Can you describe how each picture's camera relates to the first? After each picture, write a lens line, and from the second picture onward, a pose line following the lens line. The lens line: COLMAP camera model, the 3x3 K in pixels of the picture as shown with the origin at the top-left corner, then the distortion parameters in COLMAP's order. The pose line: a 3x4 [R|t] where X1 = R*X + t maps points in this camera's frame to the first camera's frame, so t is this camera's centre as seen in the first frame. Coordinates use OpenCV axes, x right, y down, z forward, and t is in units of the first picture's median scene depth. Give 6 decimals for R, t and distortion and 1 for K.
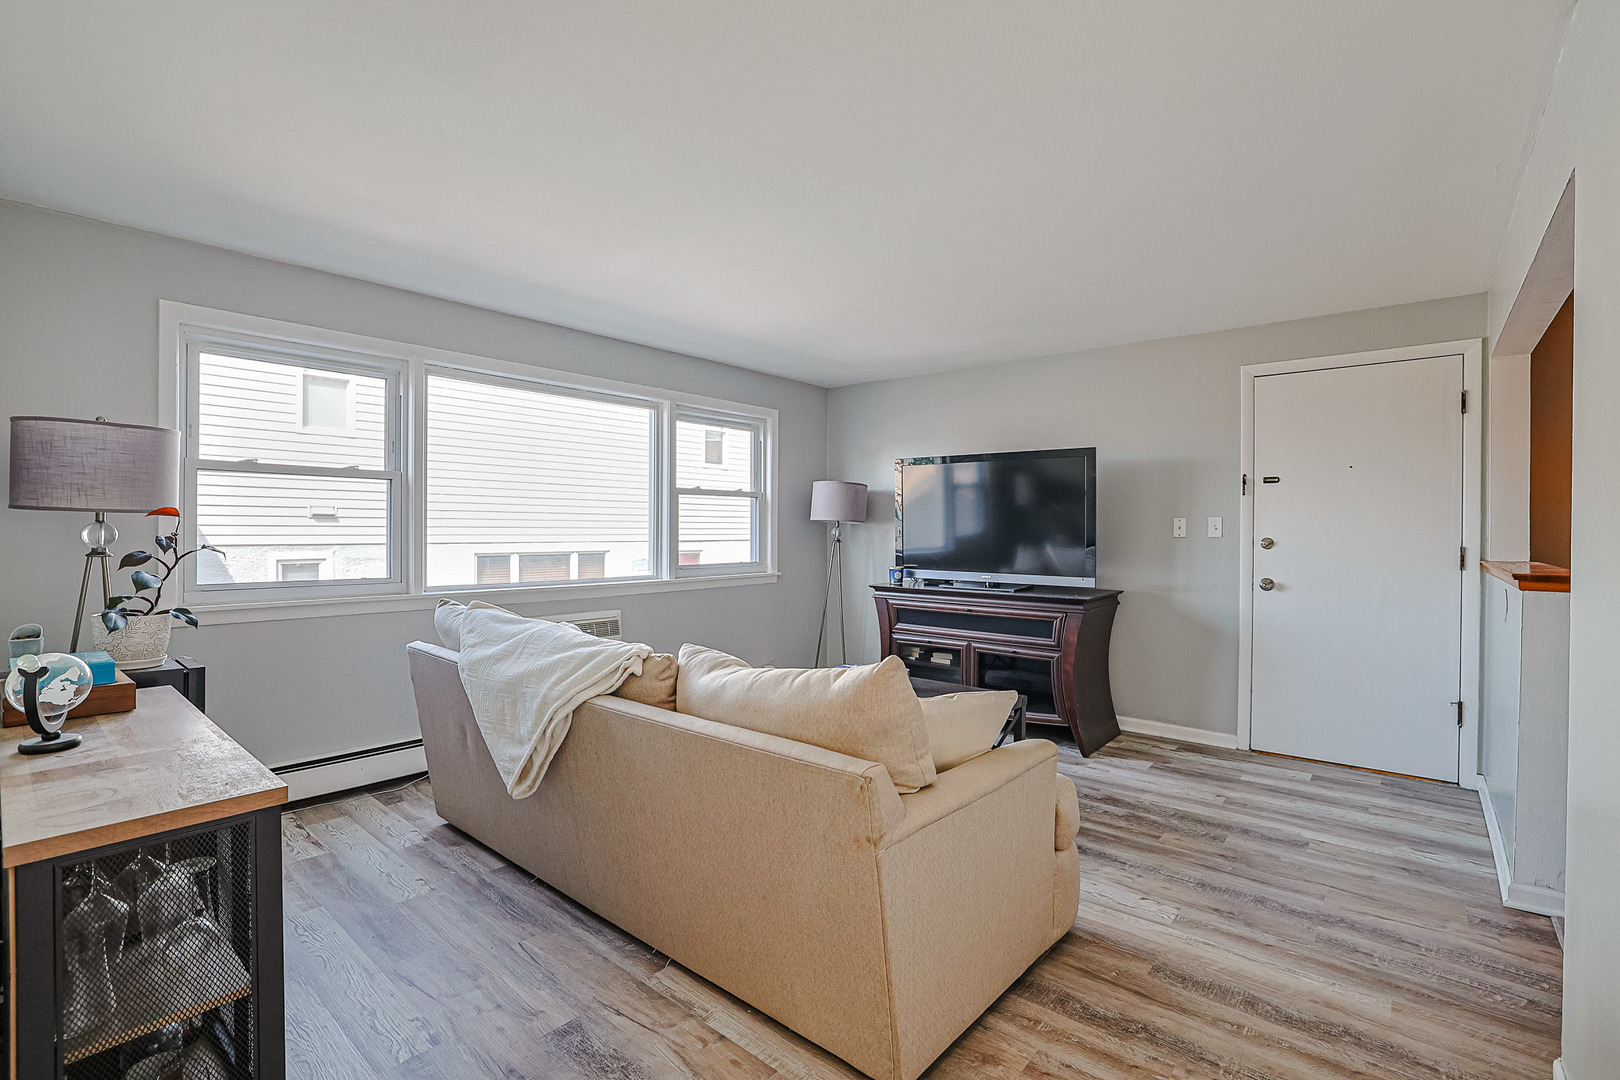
lens RADIAL K [[734.7, 0, 803.3], [0, 734.7, 515.2], [0, 0, 1]] dist [-0.057319, 0.020134]
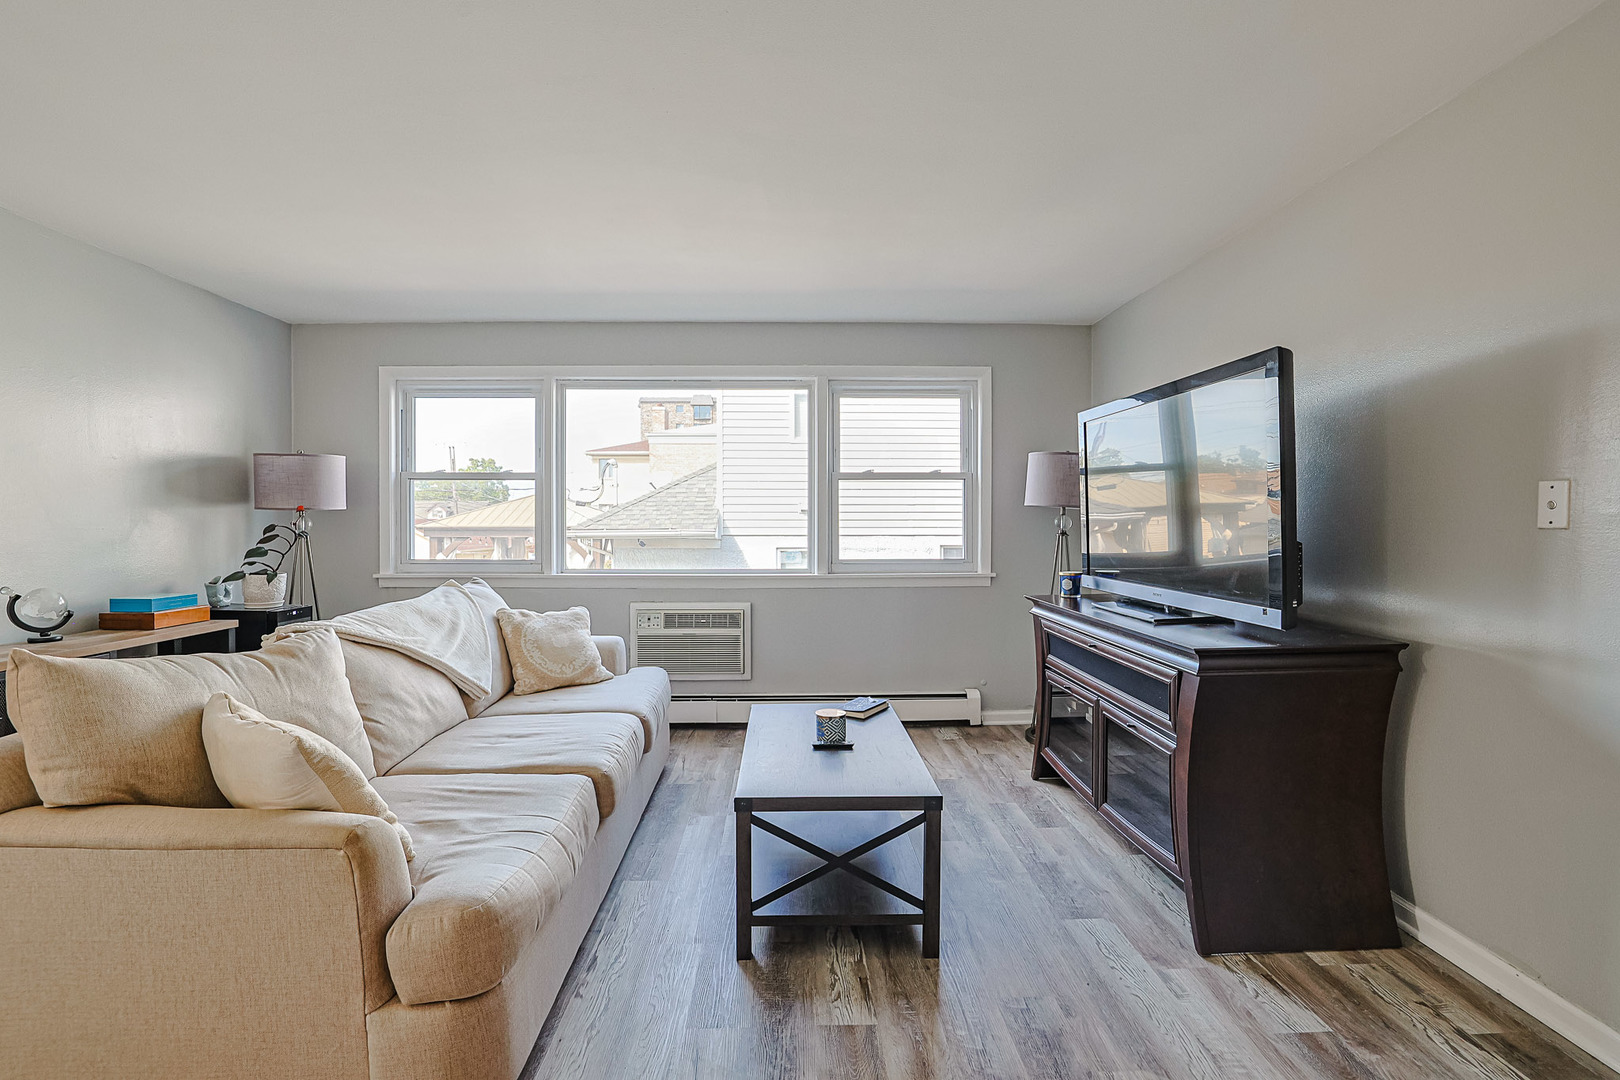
lens RADIAL K [[734.7, 0, 803.3], [0, 734.7, 515.2], [0, 0, 1]] dist [-0.057319, 0.020134]
pose [[0.671591, -0.012206, -0.740822, 0.531481], [0.019064, 0.999818, 0.000809, 0.014854], [0.740677, -0.014666, 0.671701, 0.418221]]
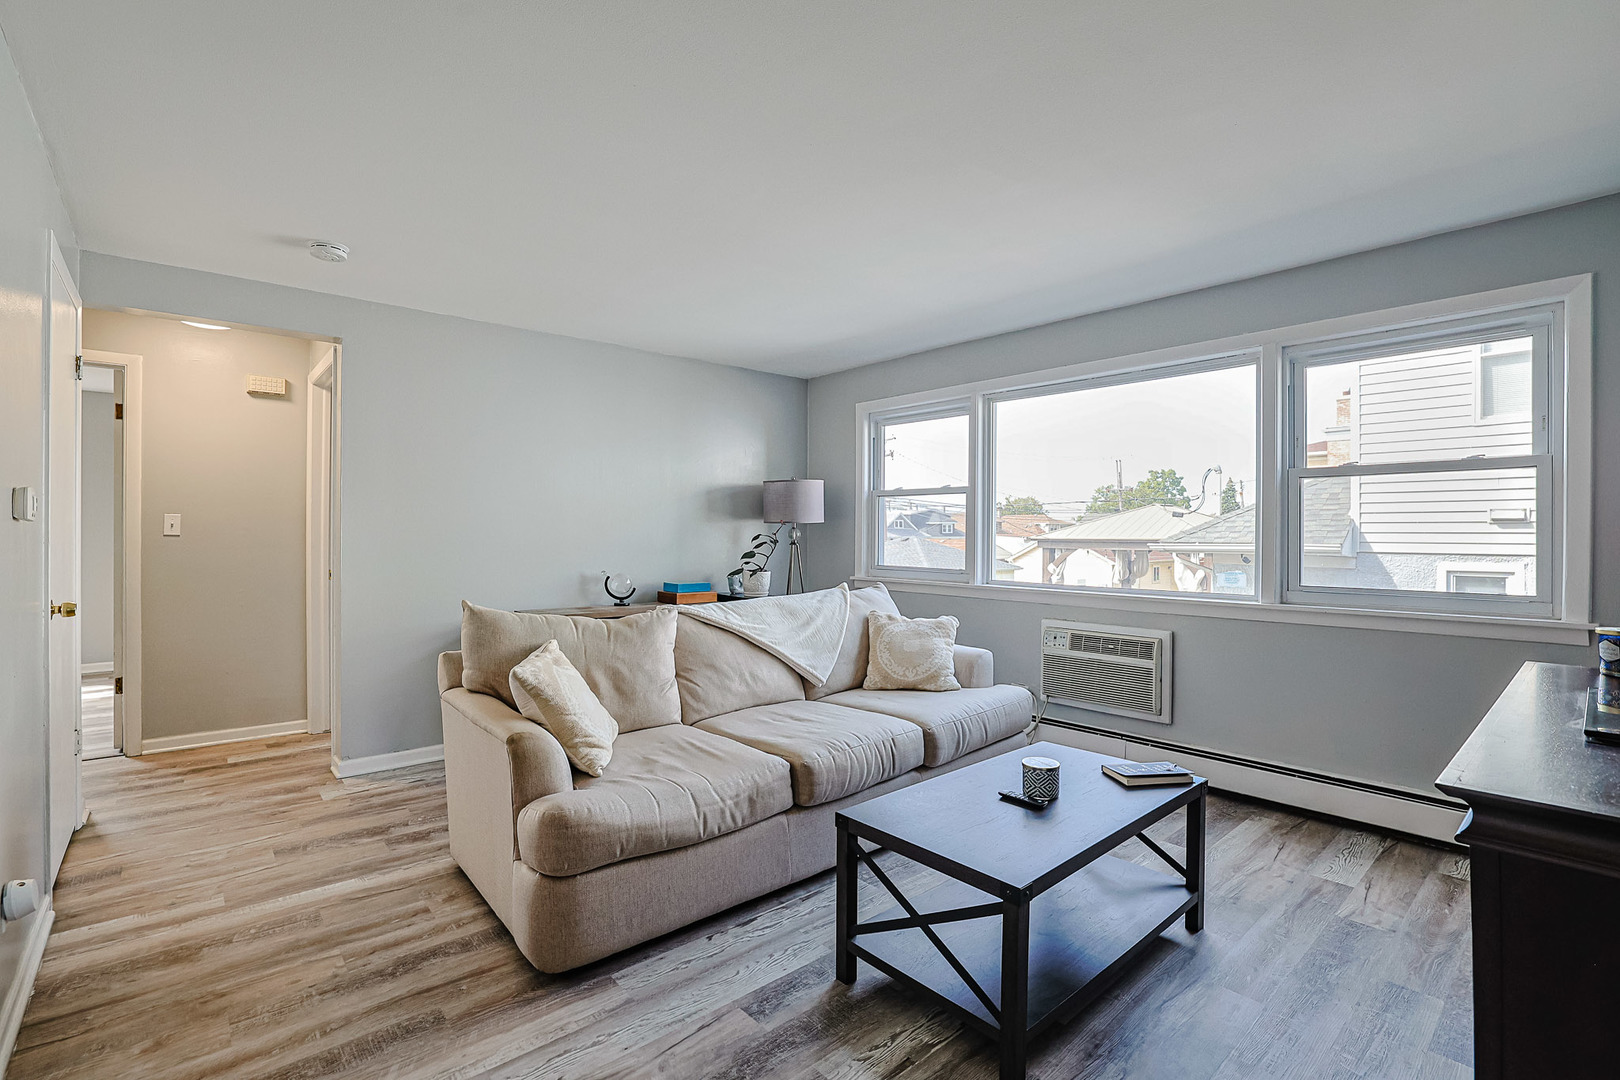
lens RADIAL K [[734.7, 0, 803.3], [0, 734.7, 515.2], [0, 0, 1]] dist [-0.057319, 0.020134]
pose [[-0.141393, -0.029401, -0.989517, 0.616495], [0.014139, 0.999397, -0.031715, 0.021678], [0.989853, -0.018475, -0.140892, 0.738104]]
